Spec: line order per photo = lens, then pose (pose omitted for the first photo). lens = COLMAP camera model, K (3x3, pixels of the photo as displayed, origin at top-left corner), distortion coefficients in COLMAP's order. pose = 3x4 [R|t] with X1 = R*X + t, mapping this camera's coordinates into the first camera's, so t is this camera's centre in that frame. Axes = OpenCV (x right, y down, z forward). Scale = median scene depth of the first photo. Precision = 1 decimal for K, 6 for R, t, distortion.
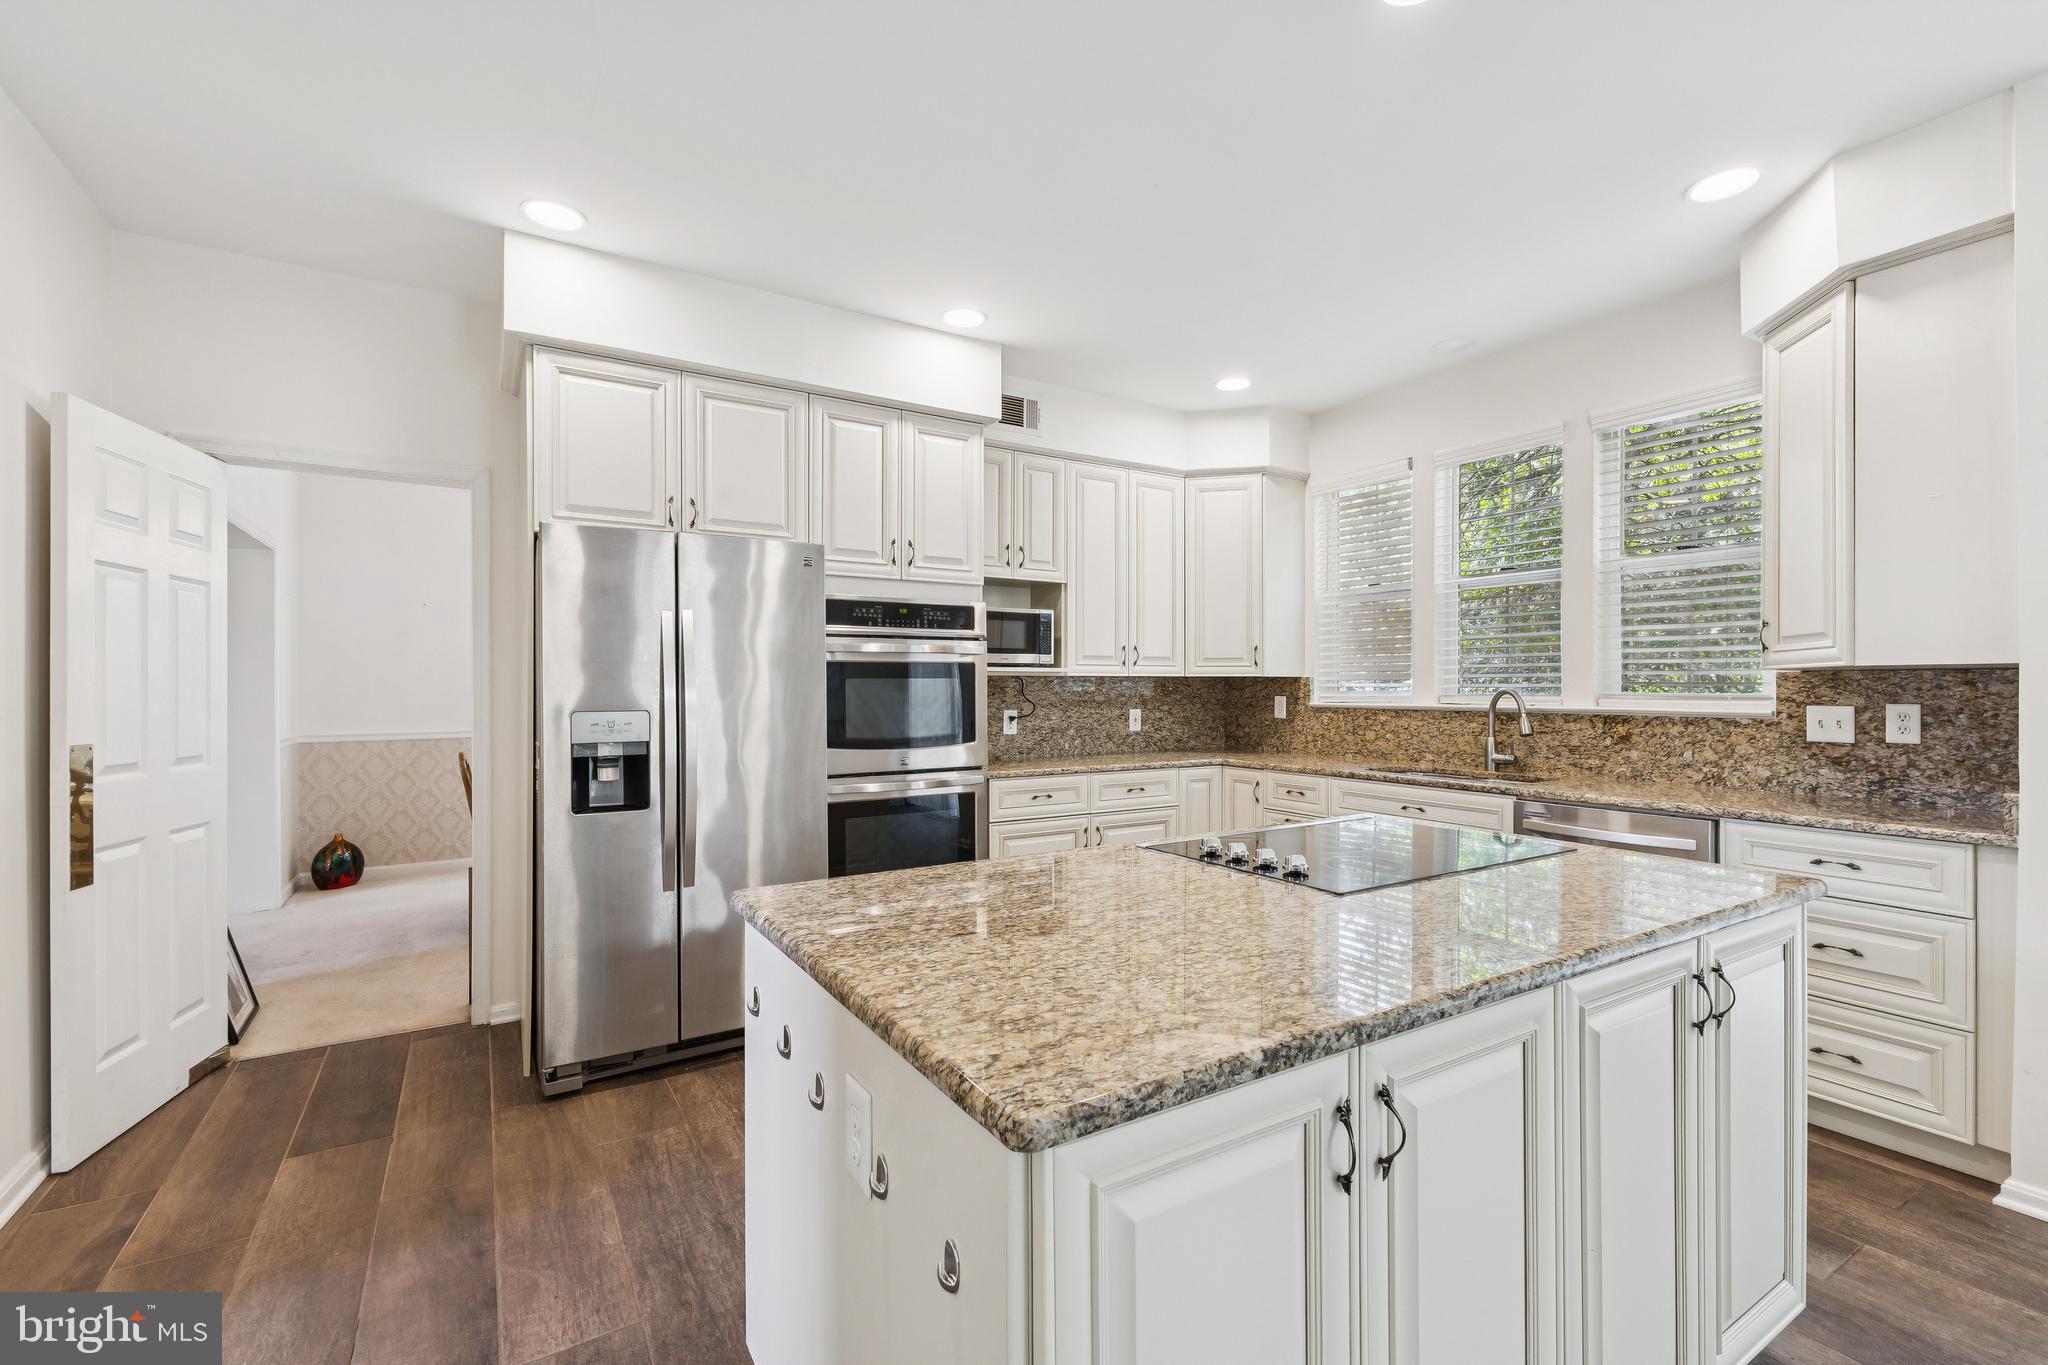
lens RADIAL K [[884.1, 0, 979.6], [0, 884.1, 686.7], [0, 0, 1]] dist [0.012421, -0.002159]
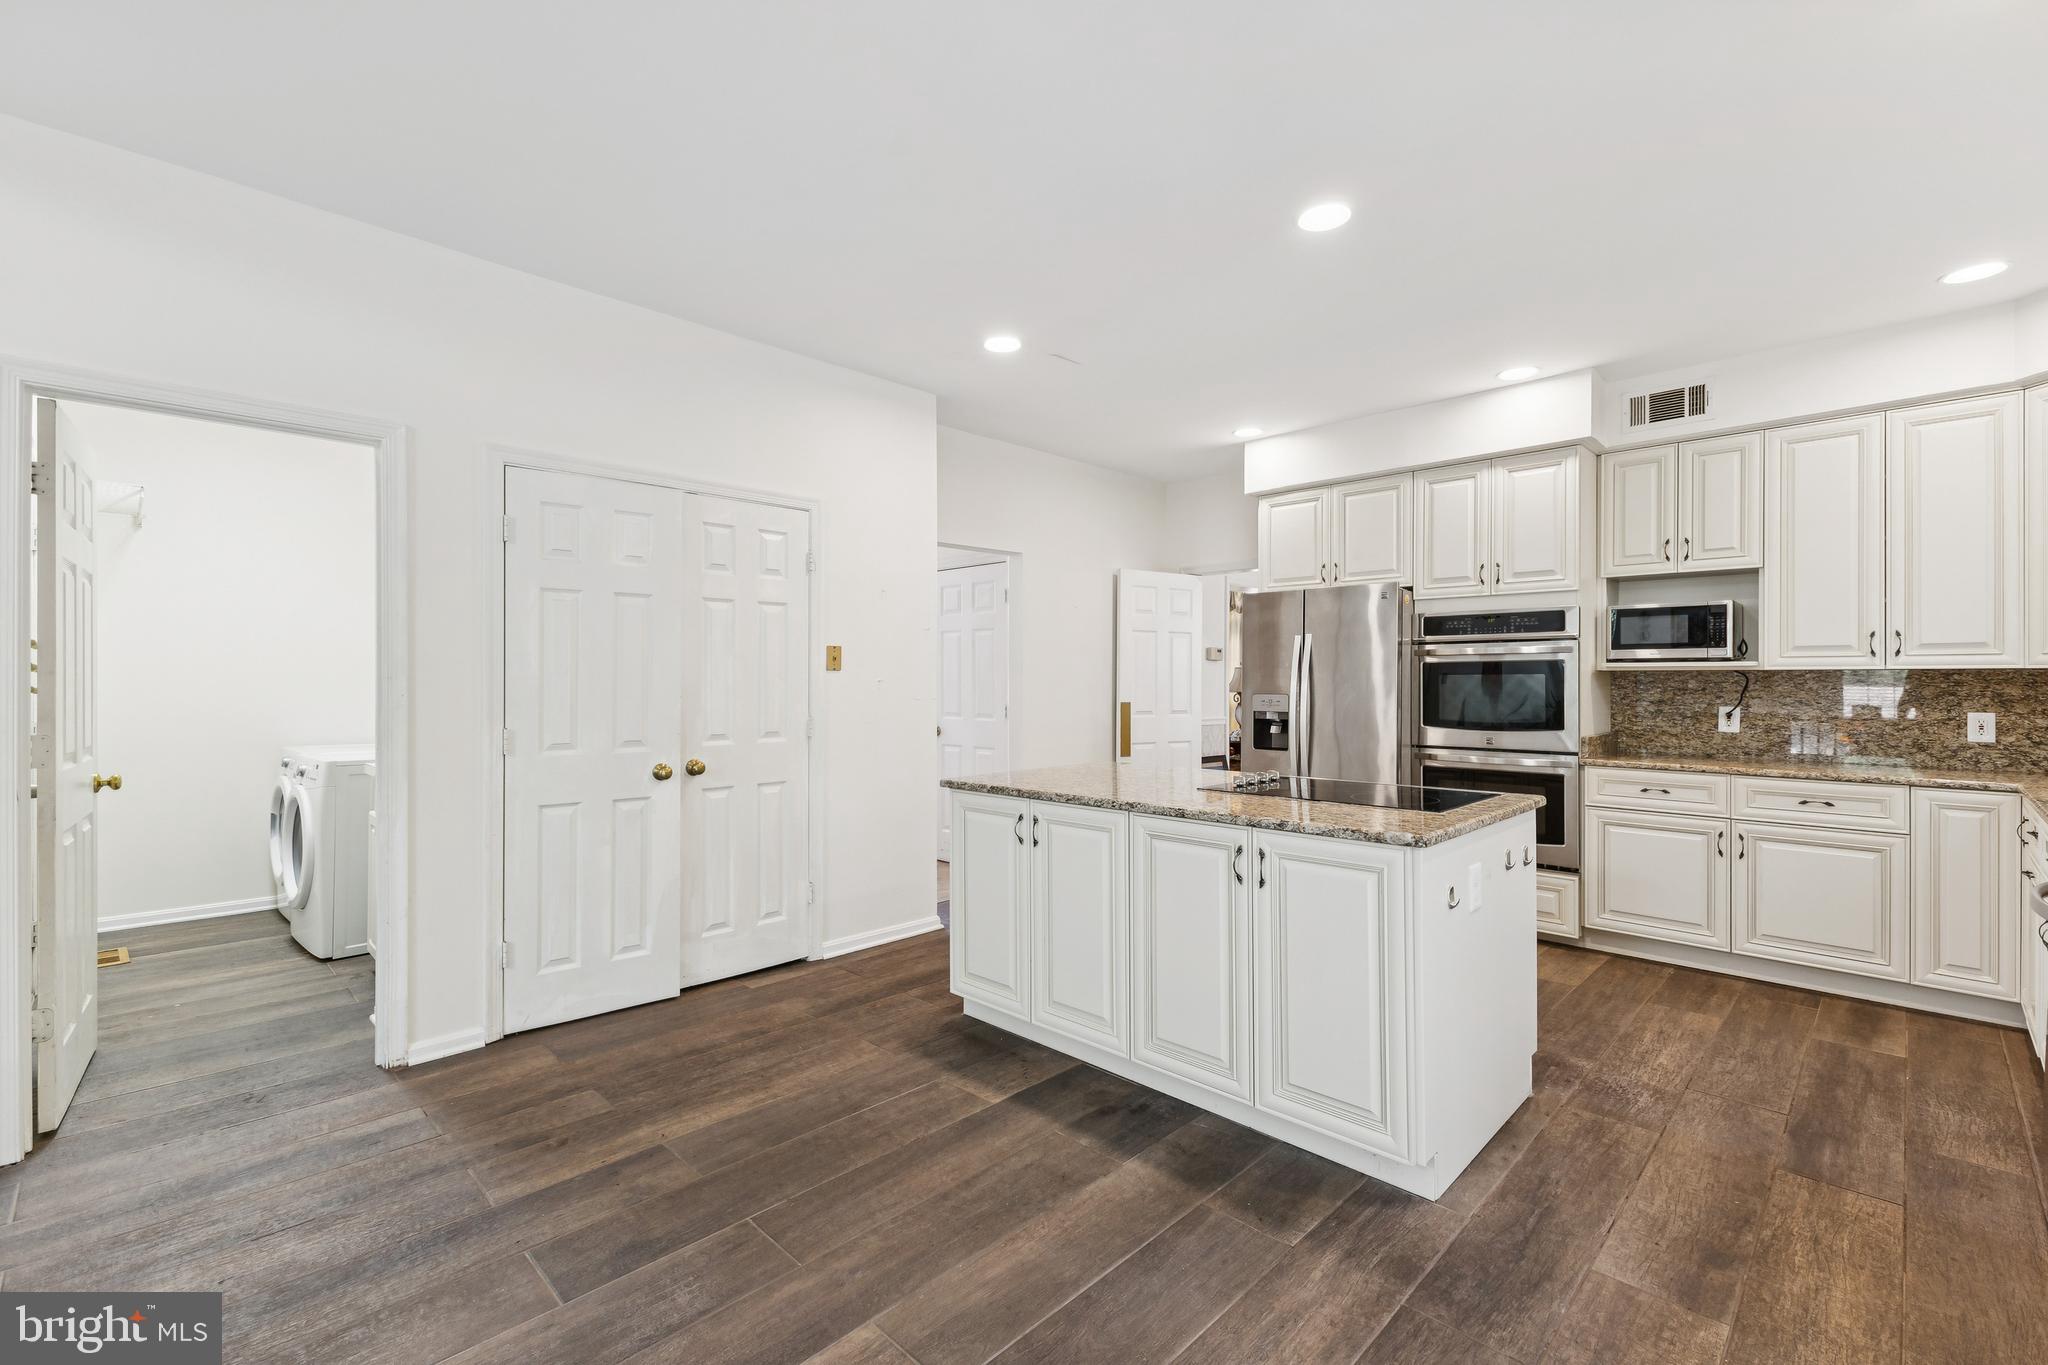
lens RADIAL K [[884.1, 0, 1065.2], [0, 884.1, 678.4], [0, 0, 1]] dist [0.012421, -0.002159]
pose [[0.276757, 0.002126, -0.960938, 0.988008], [-0.000498, 0.999998, 0.002069, -0.006607], [0.960940, -0.000094, 0.276757, 0.082243]]
